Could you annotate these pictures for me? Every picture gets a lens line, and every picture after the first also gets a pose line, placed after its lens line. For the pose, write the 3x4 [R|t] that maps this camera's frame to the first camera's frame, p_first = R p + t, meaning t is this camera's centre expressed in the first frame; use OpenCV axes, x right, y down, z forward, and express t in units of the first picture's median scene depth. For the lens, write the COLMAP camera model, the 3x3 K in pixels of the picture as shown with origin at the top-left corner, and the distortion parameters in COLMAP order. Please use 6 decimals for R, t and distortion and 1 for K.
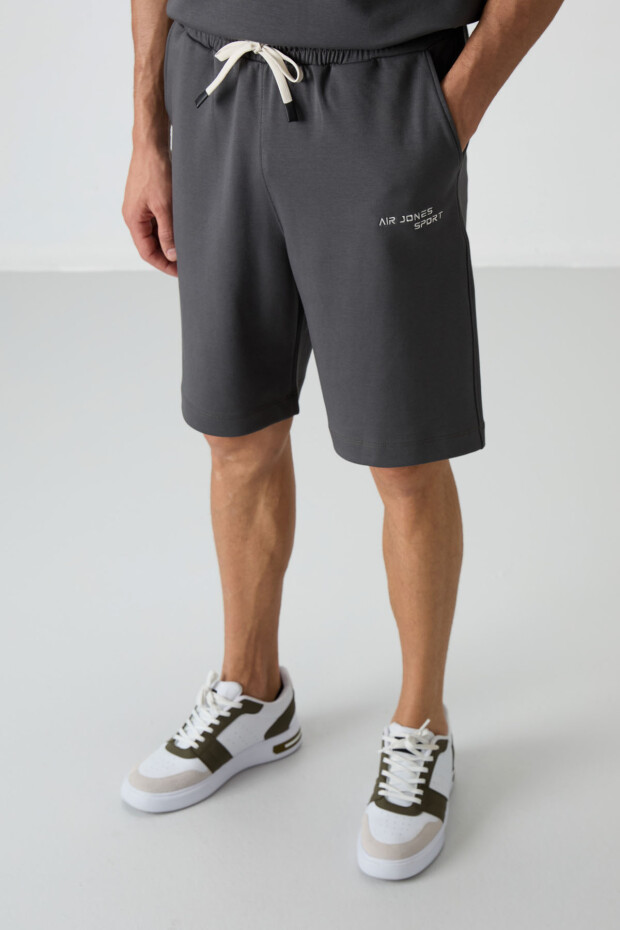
lens RADIAL K [[1637.3, 0, 310.0], [0, 1637.3, 465.0], [0, 0, 1]] dist [-0.429088, -0.109286]
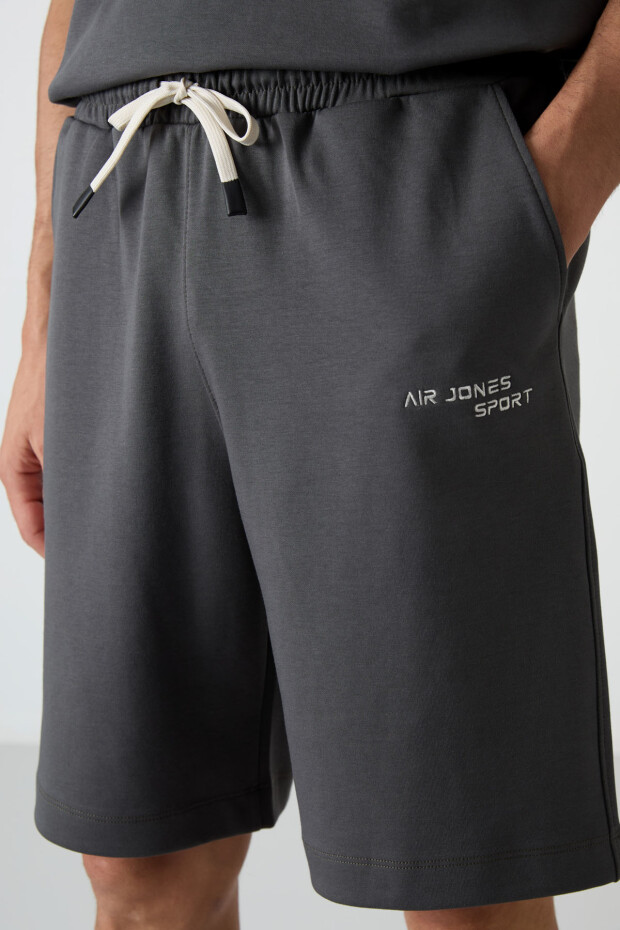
lens RADIAL K [[1637.3, 0, 310.0], [0, 1637.3, 465.0], [0, 0, 1]] dist [-0.429088, -0.109286]
pose [[0.996576, 0.000388, -0.082686, 0.055368], [-0.023049, 0.961654, -0.273295, 0.004296], [0.079409, 0.274265, 0.958370, 0.524364]]
